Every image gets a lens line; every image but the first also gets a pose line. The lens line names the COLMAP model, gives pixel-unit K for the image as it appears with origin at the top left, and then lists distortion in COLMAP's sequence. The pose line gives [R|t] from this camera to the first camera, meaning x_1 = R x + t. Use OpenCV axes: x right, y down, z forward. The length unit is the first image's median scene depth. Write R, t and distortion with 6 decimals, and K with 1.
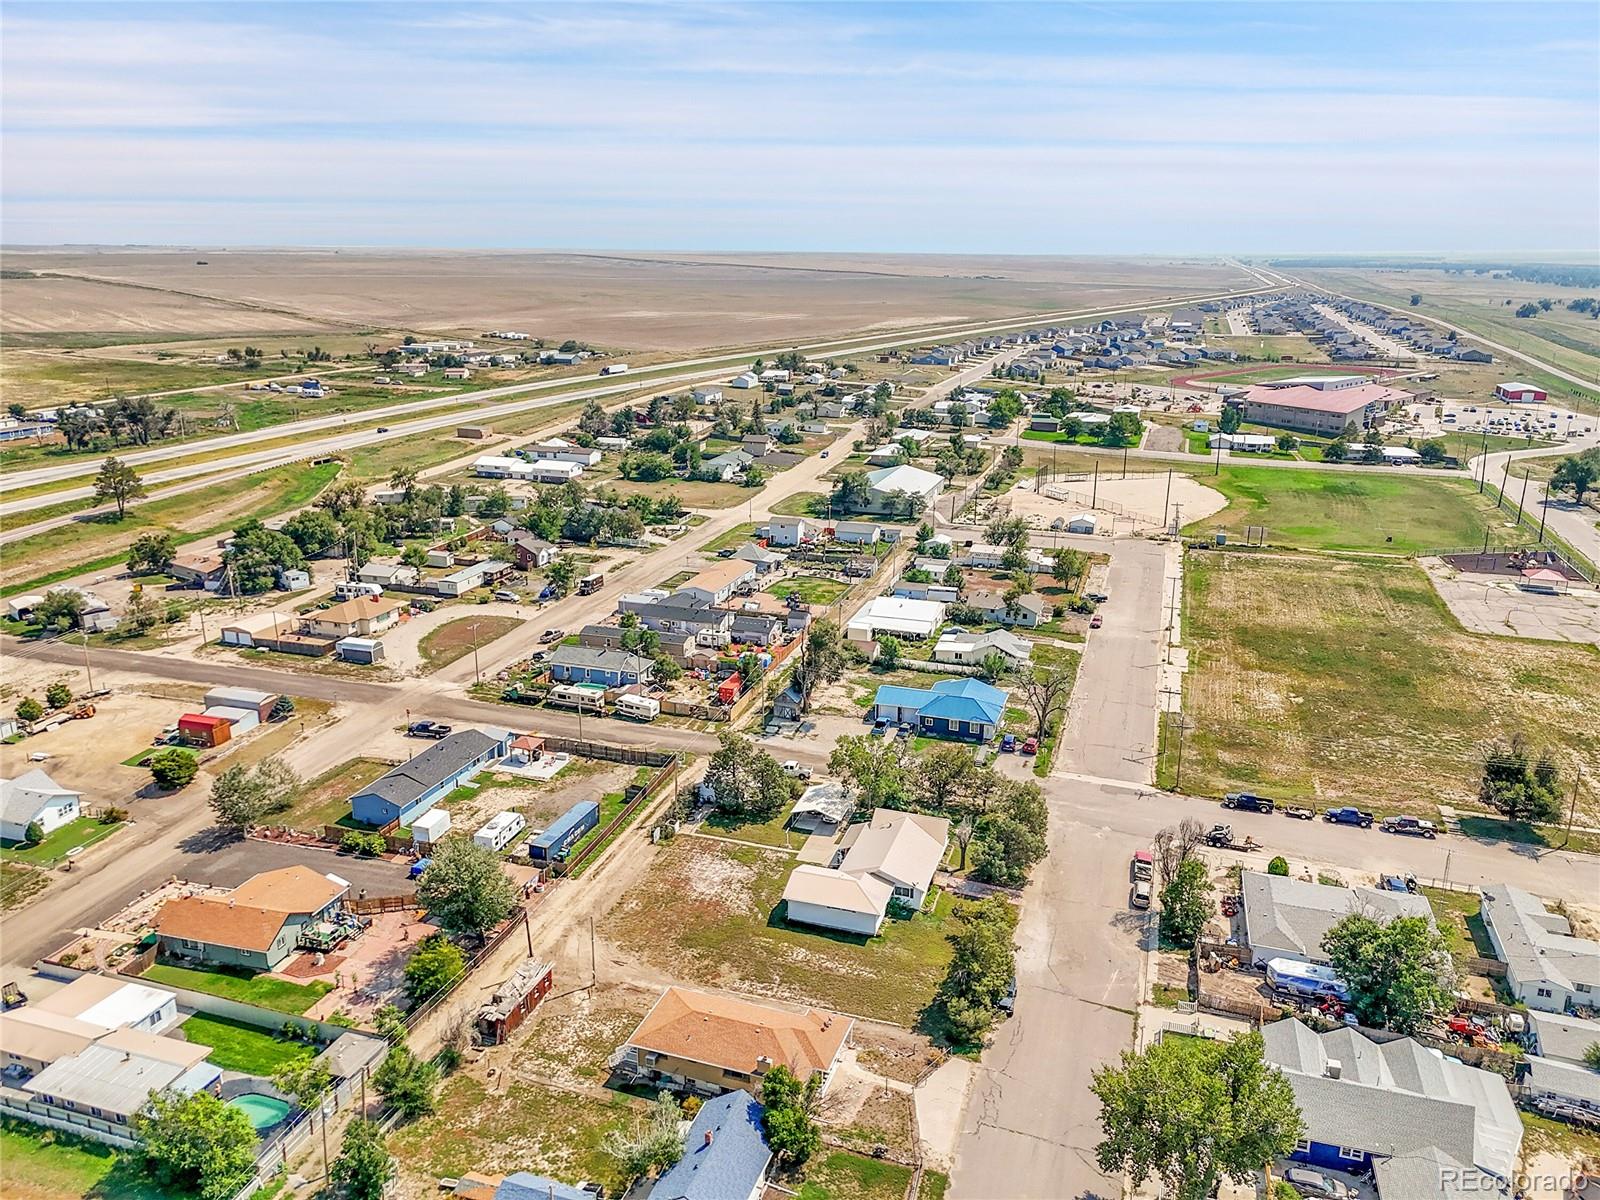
lens RADIAL K [[1178.3, 0, 805.0], [0, 1178.3, 600.2], [0, 0, 1]] dist [0.069492, -0.056627]
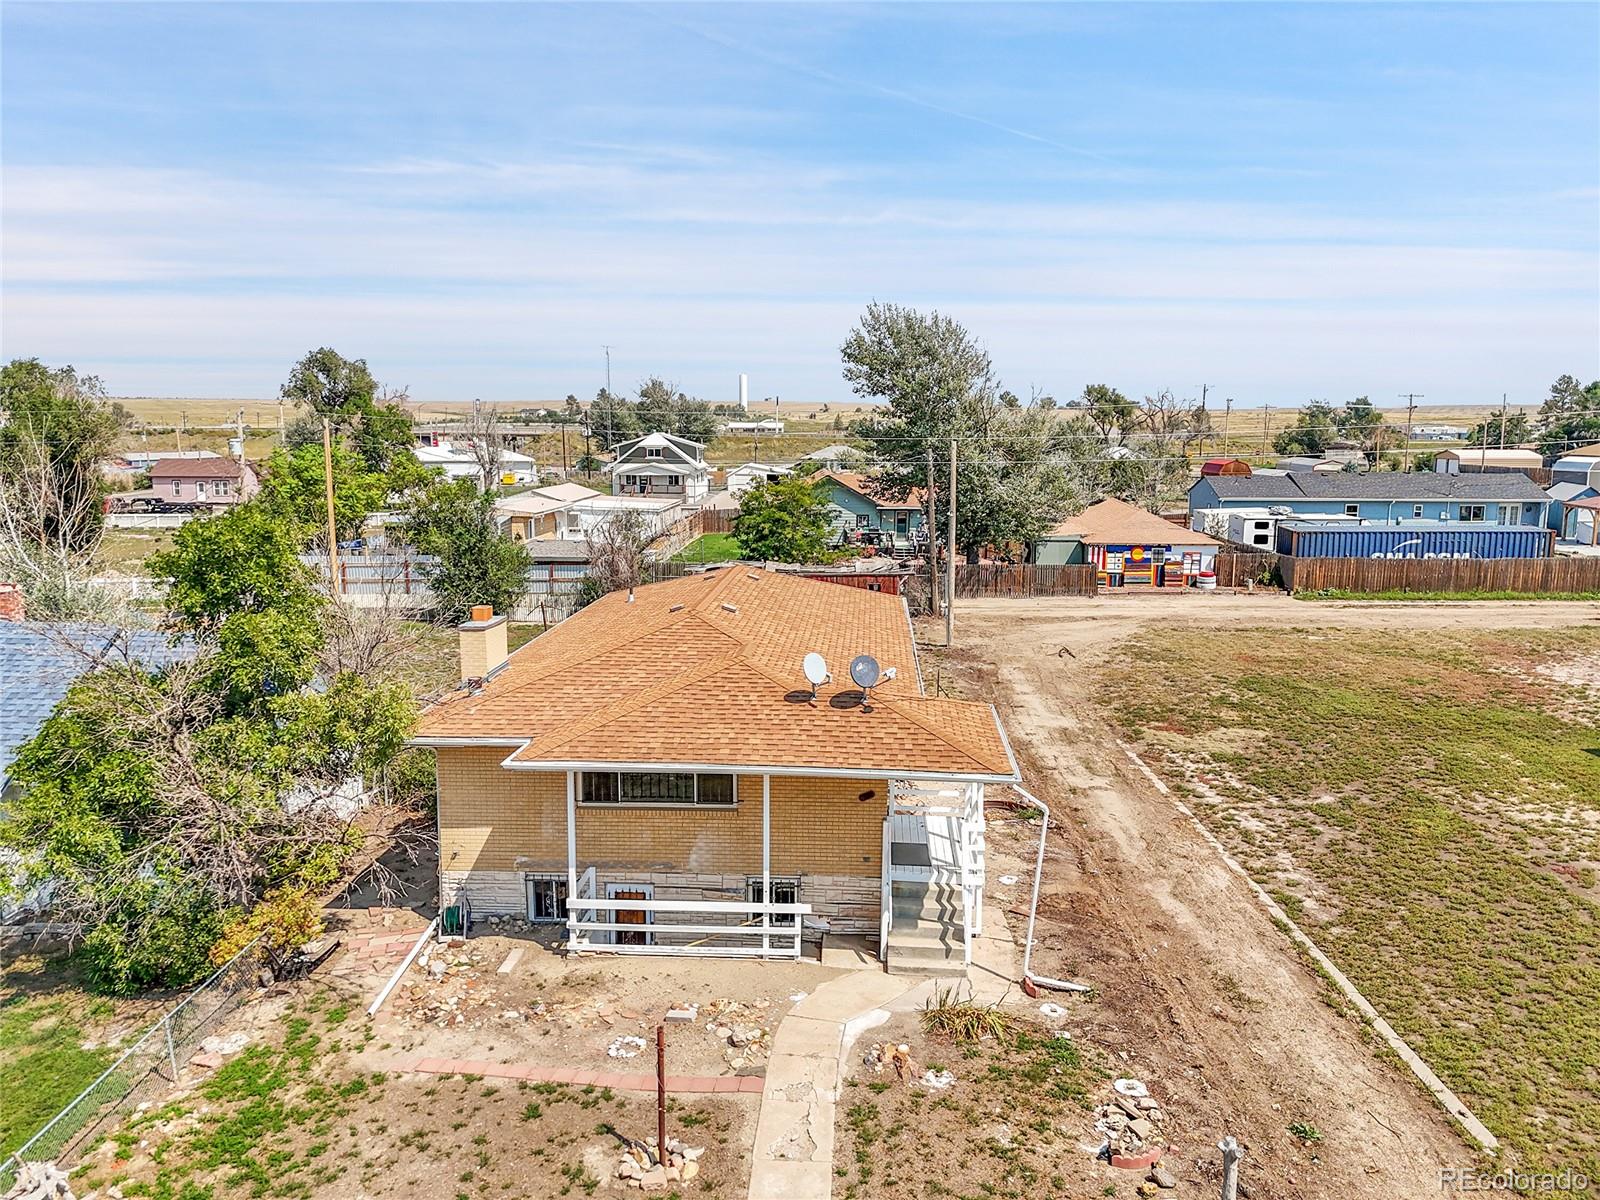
lens RADIAL K [[1179.8, 0, 805.8], [0, 1179.8, 596.7], [0, 0, 1]] dist [0.062814, -0.036769]
pose [[0.274488, 0.133811, -0.952235, 0.122514], [-0.273375, 0.960268, 0.056138, 0.218090], [0.921912, 0.244908, 0.300163, 0.611422]]
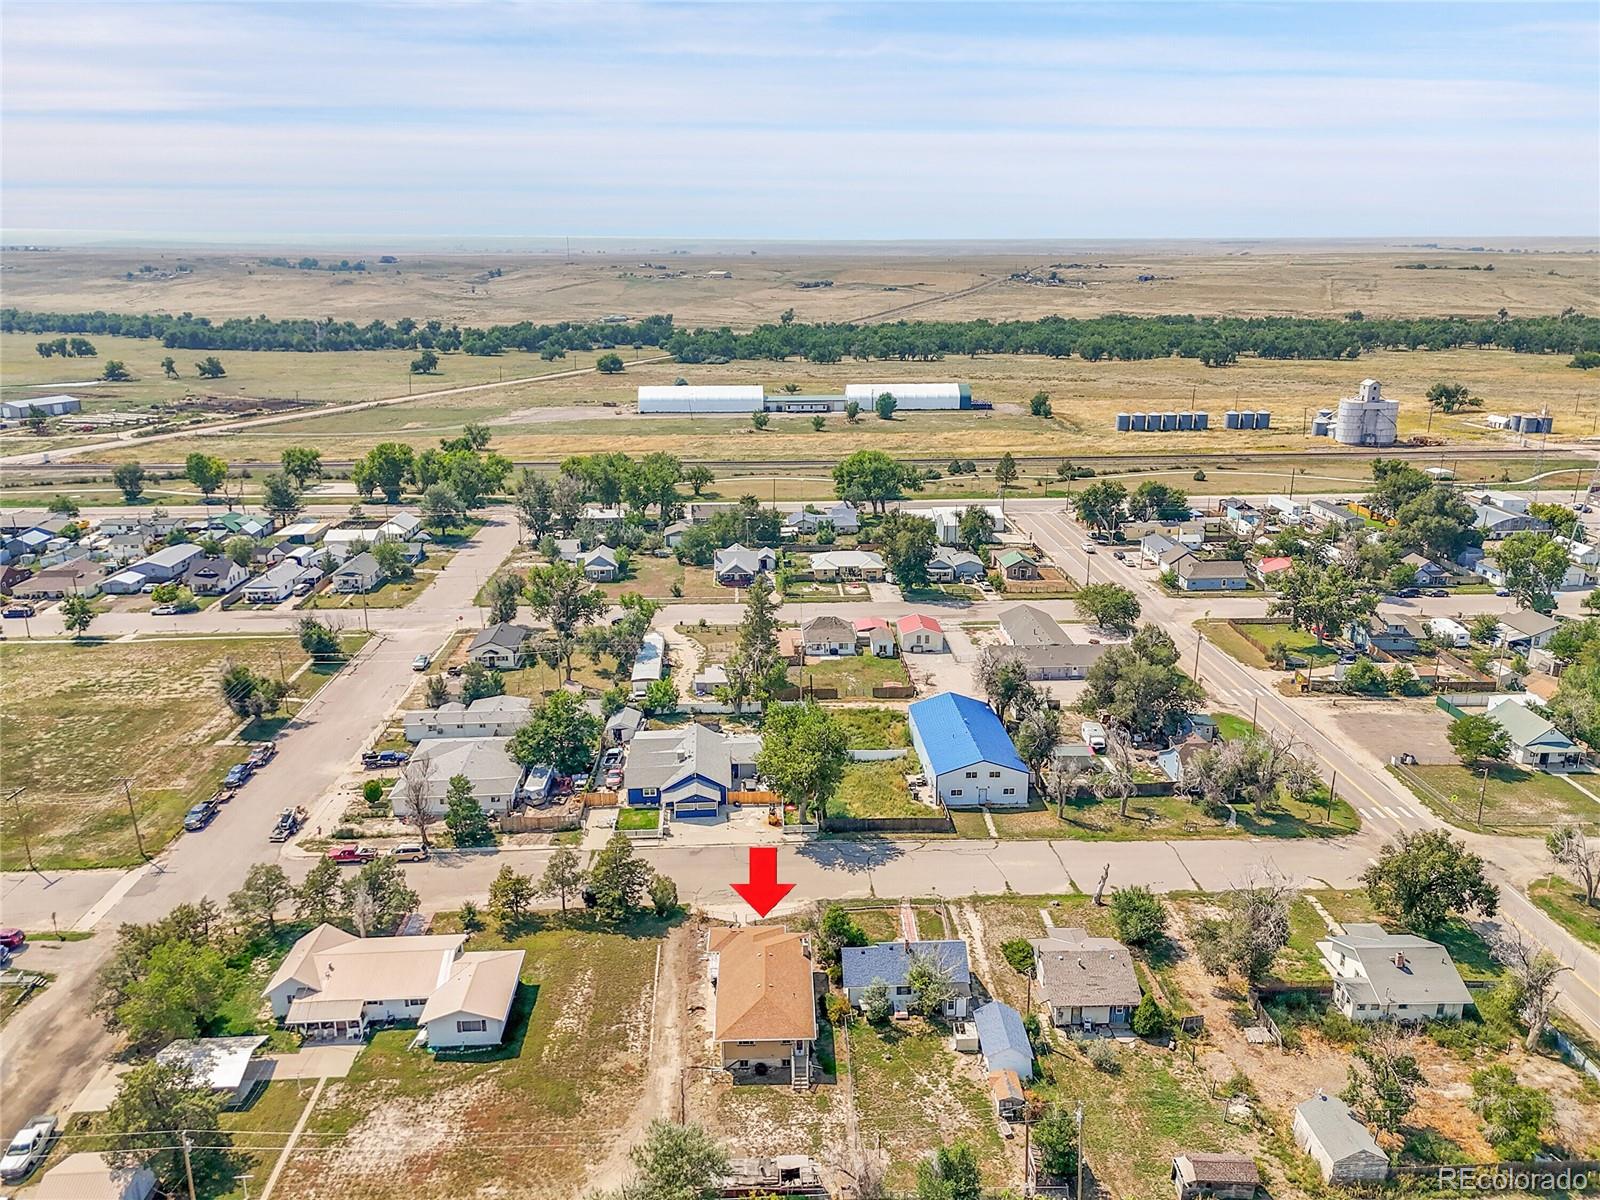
lens RADIAL K [[1178.3, 0, 805.0], [0, 1178.3, 600.2], [0, 0, 1]] dist [0.069492, -0.056627]
pose [[-0.357196, -0.271996, 0.893549, -0.604214], [0.264938, 0.887863, 0.376174, -0.213486], [-0.895667, 0.371102, -0.245079, 0.718067]]
